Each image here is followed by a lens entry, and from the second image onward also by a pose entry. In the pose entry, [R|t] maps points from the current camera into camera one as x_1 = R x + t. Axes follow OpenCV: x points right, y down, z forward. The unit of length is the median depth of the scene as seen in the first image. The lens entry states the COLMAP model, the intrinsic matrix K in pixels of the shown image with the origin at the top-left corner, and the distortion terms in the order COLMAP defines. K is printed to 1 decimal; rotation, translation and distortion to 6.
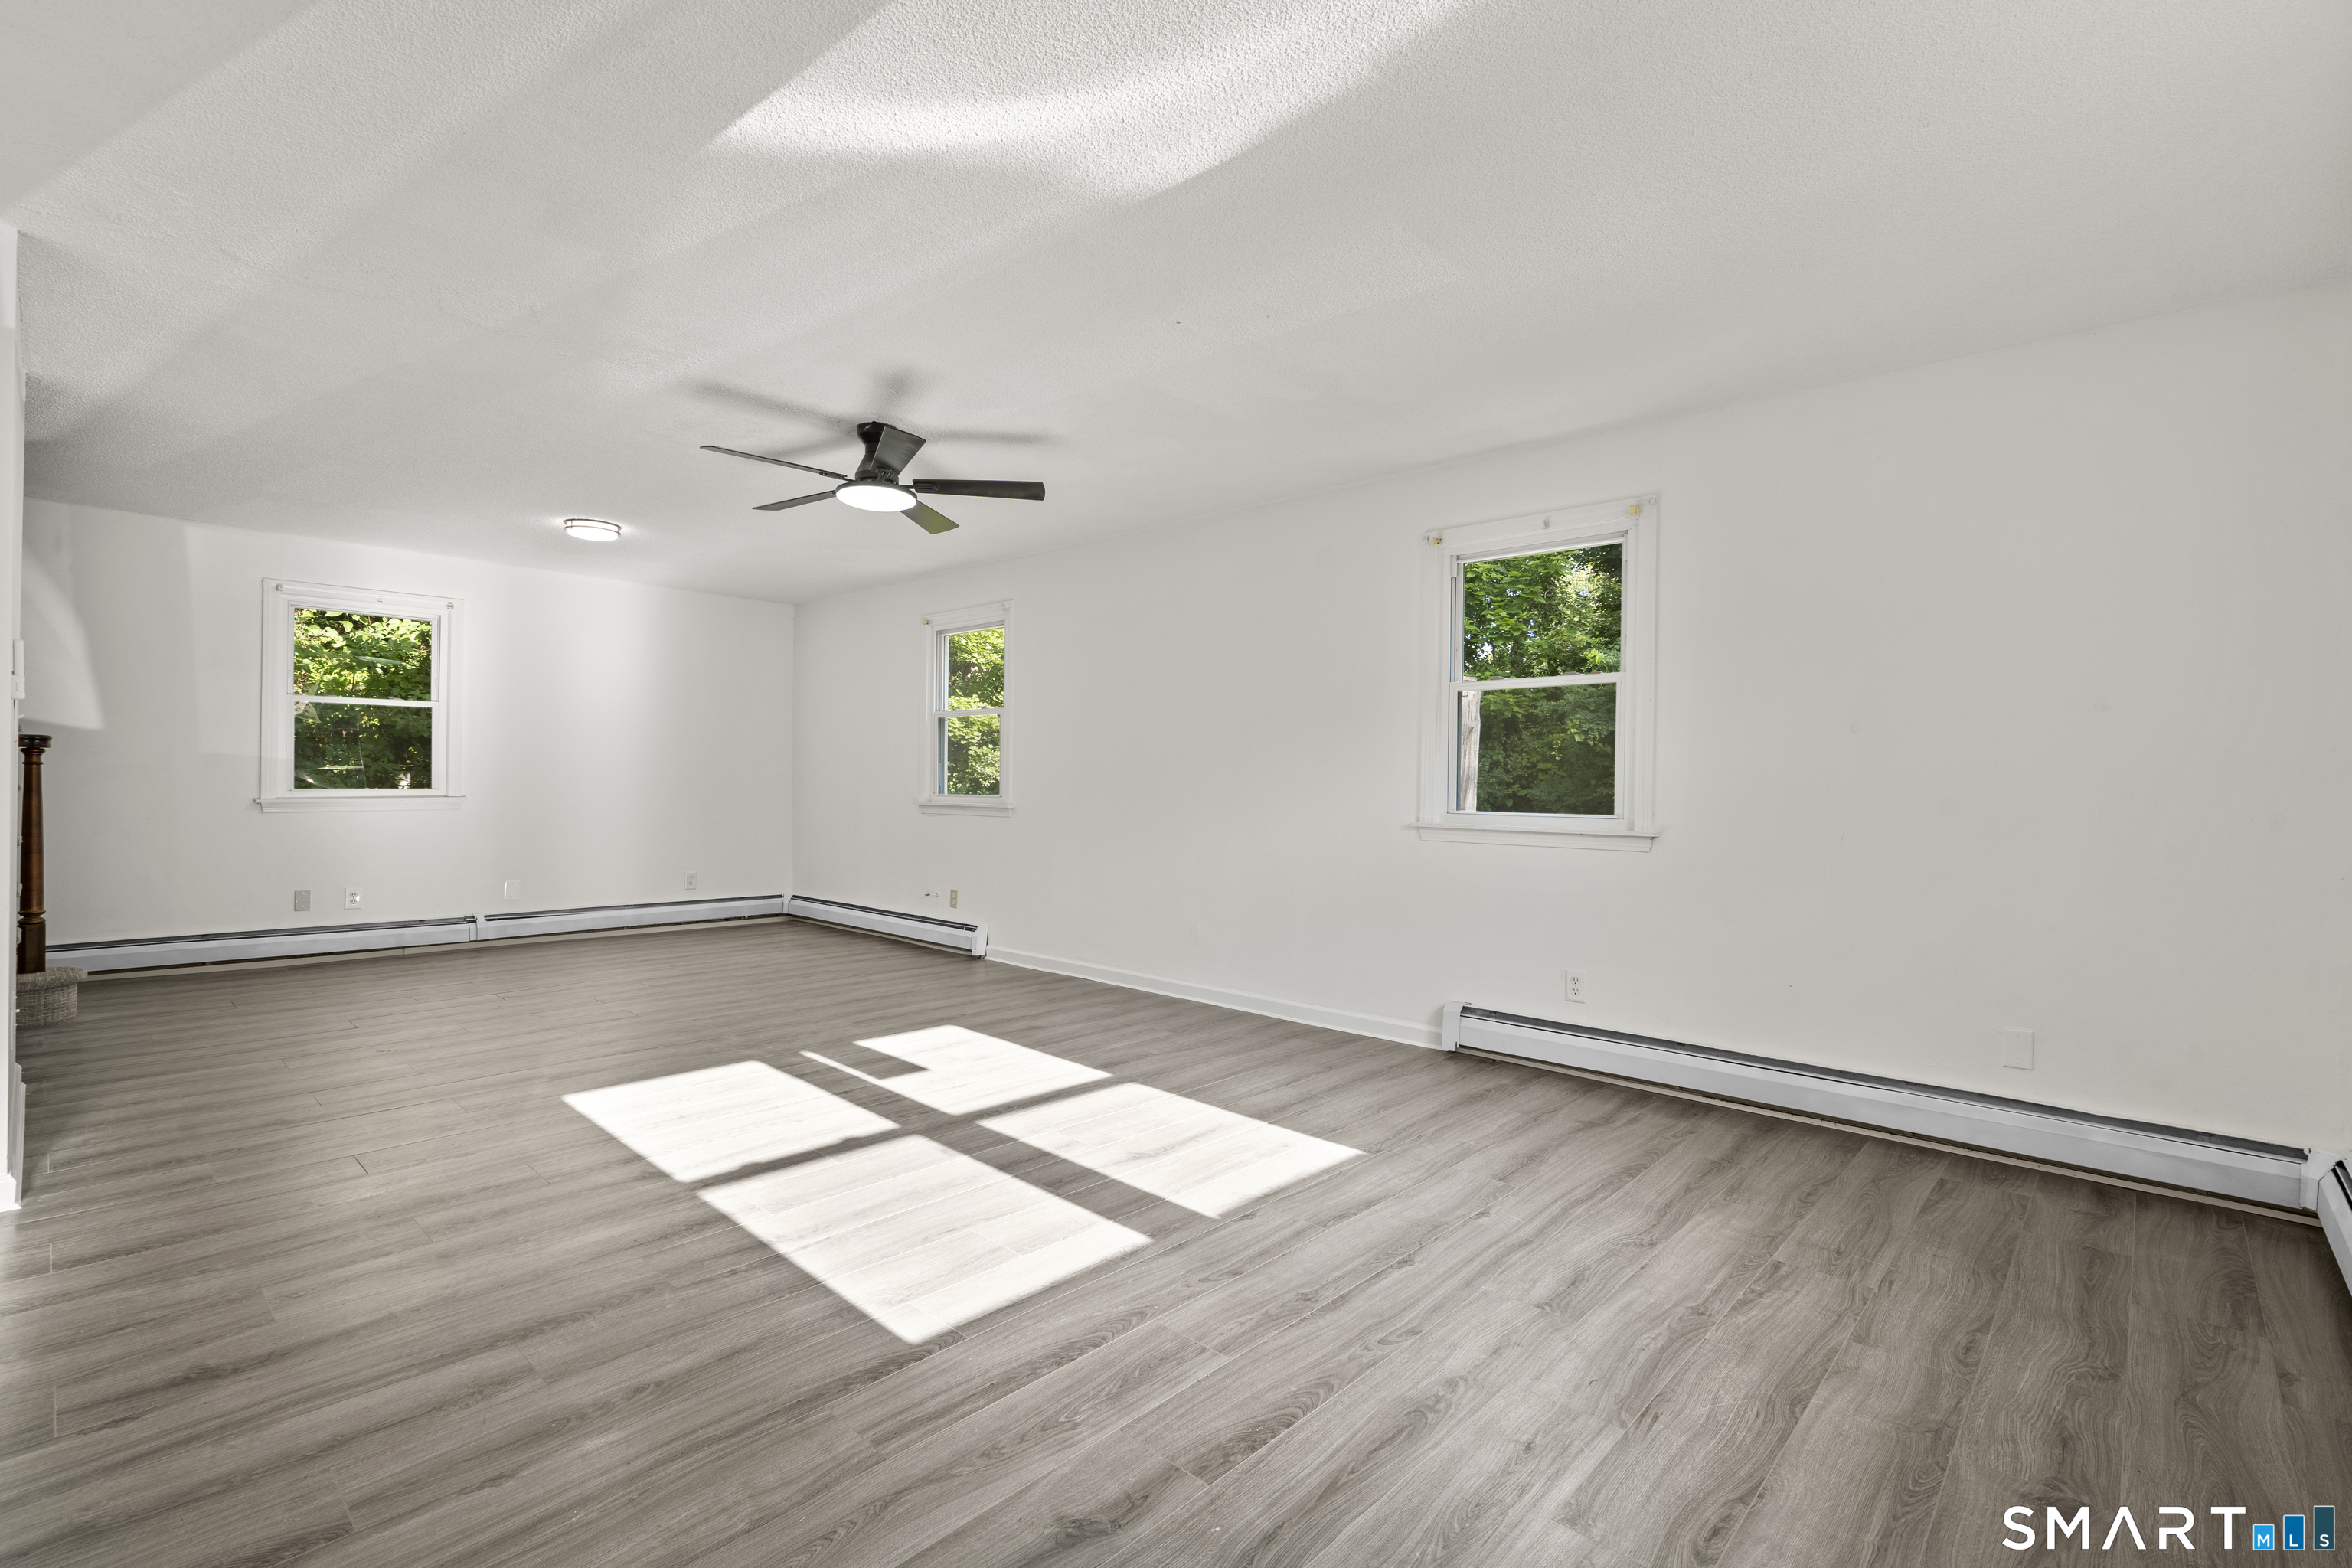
lens RADIAL K [[1062.8, 0, 1180.3], [0, 1062.8, 790.0], [0, 0, 1]] dist [-0.004986, 0.006216]
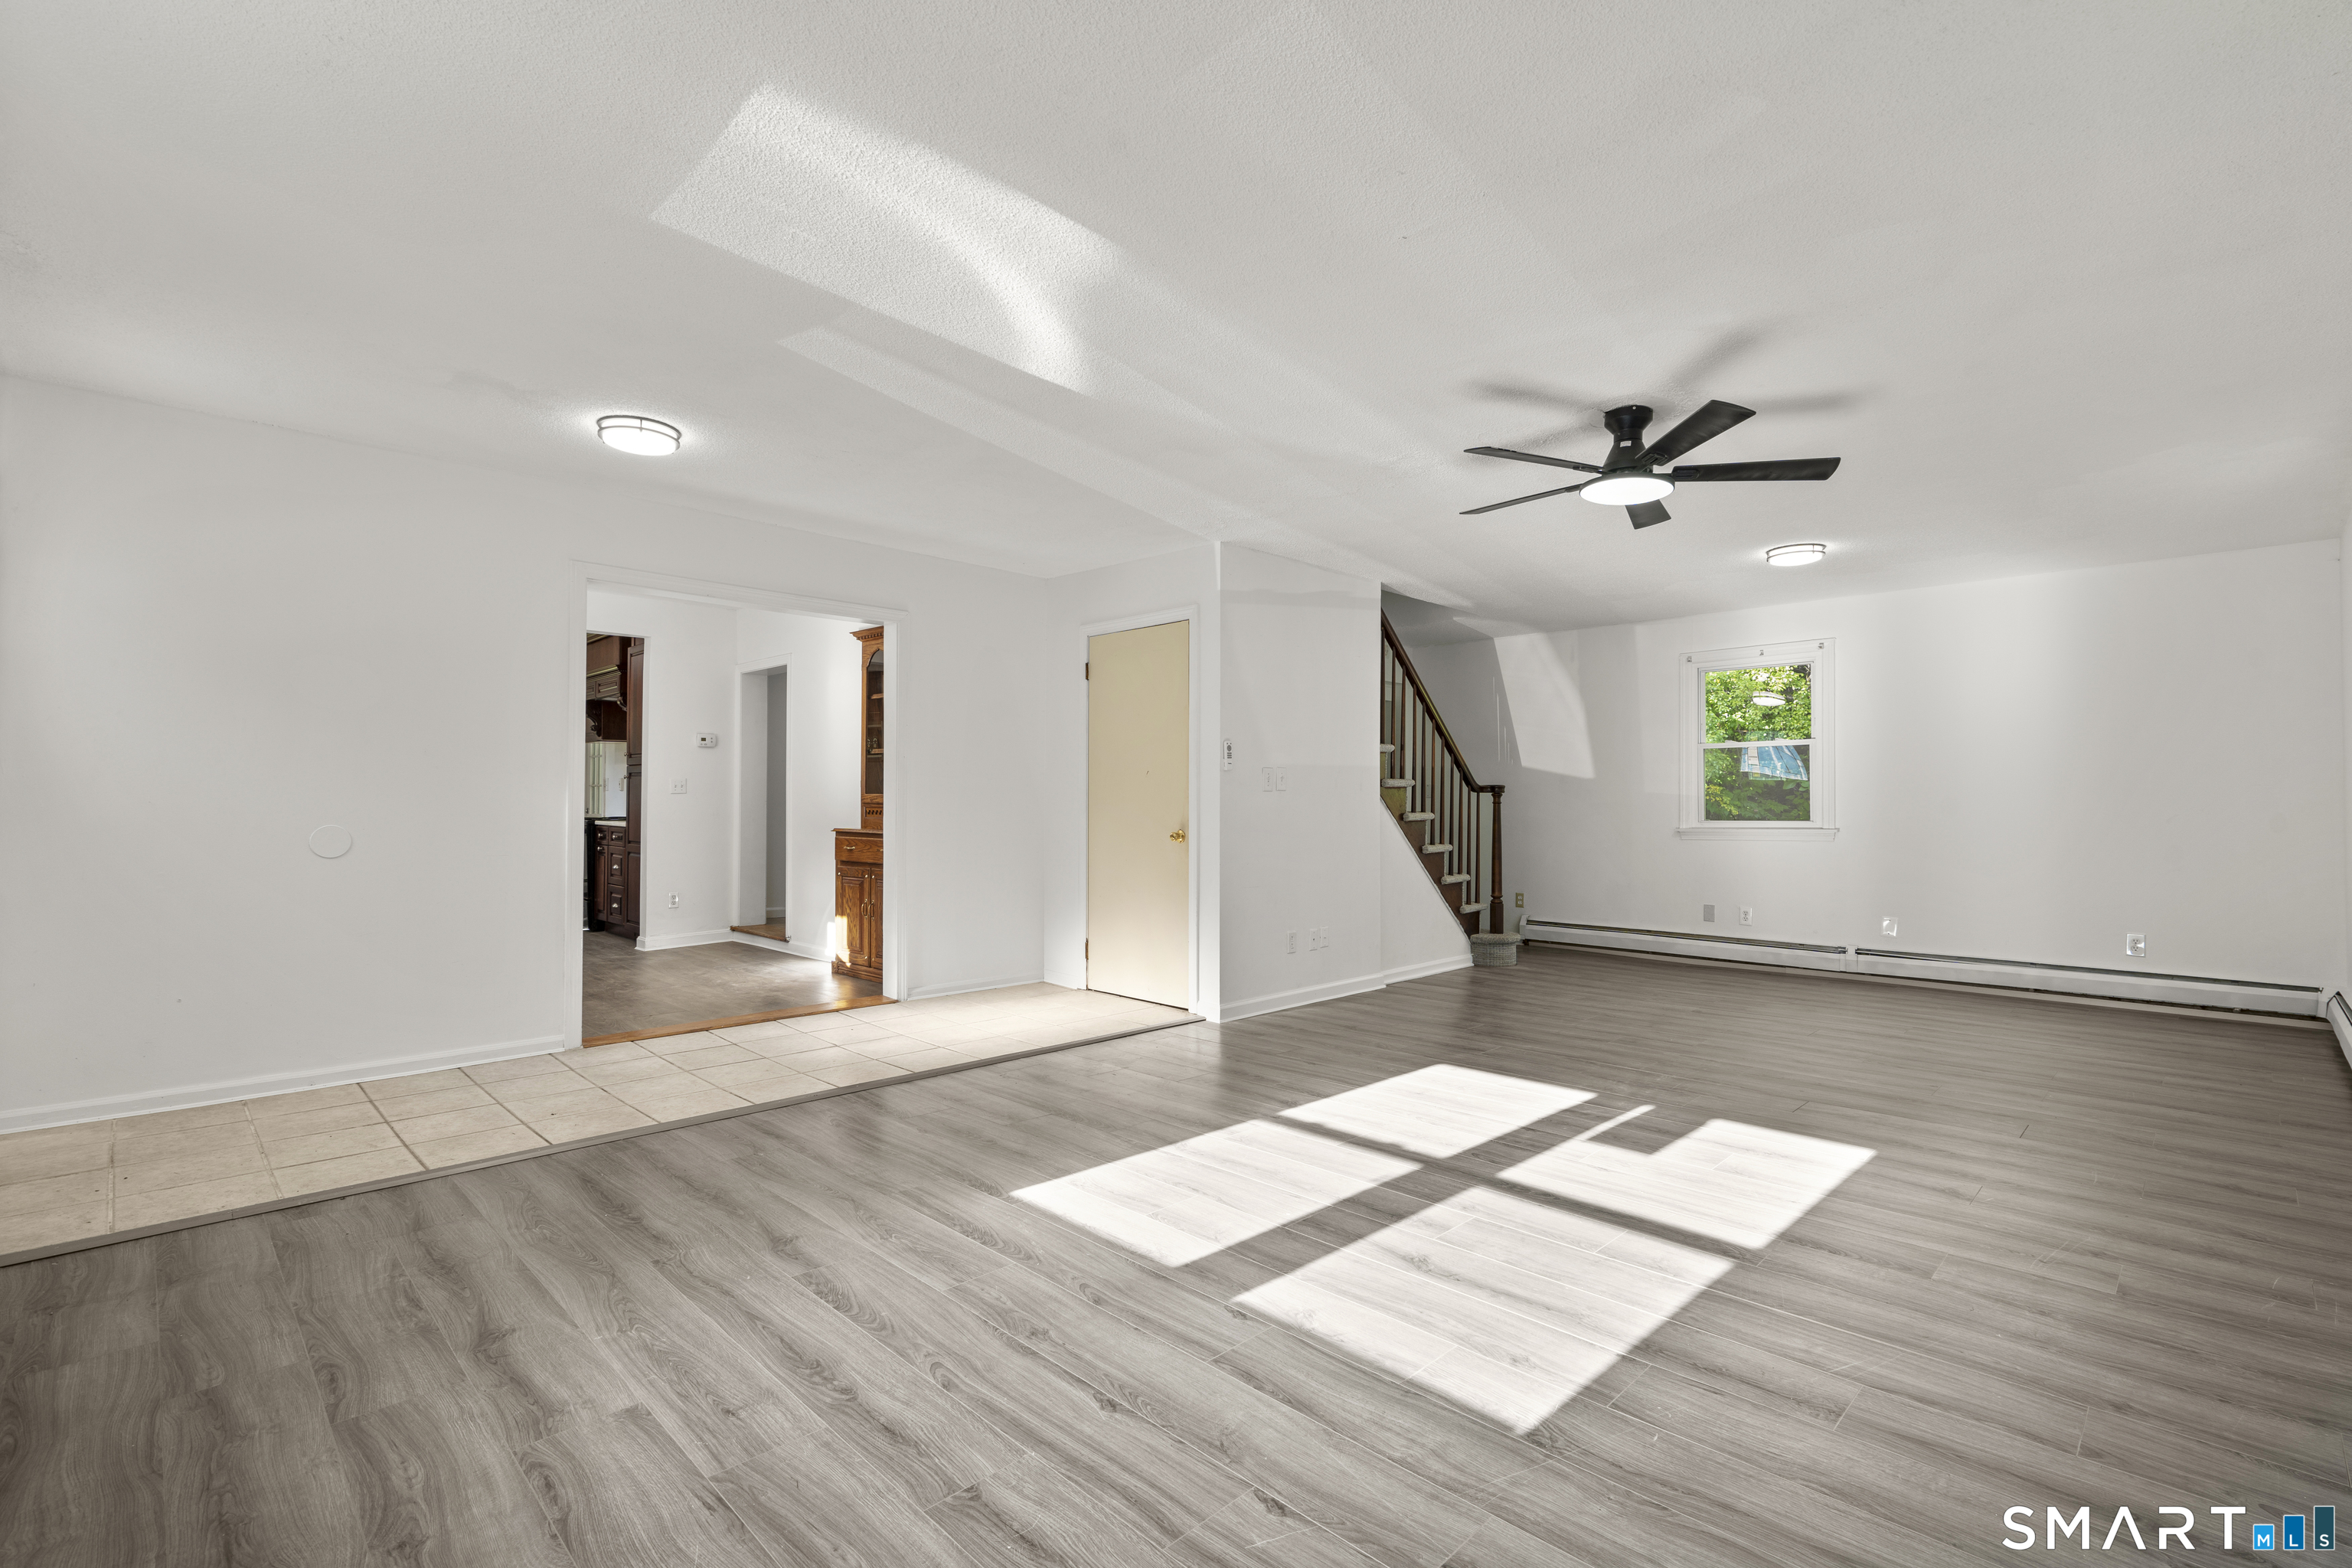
lens RADIAL K [[1062.8, 0, 1180.3], [0, 1062.8, 790.0], [0, 0, 1]] dist [-0.004986, 0.006216]
pose [[-0.049878, -0.029887, -0.998308, 0.886507], [-0.008316, 0.999530, -0.029508, 0.008213], [0.998721, 0.006831, -0.050103, 0.952390]]
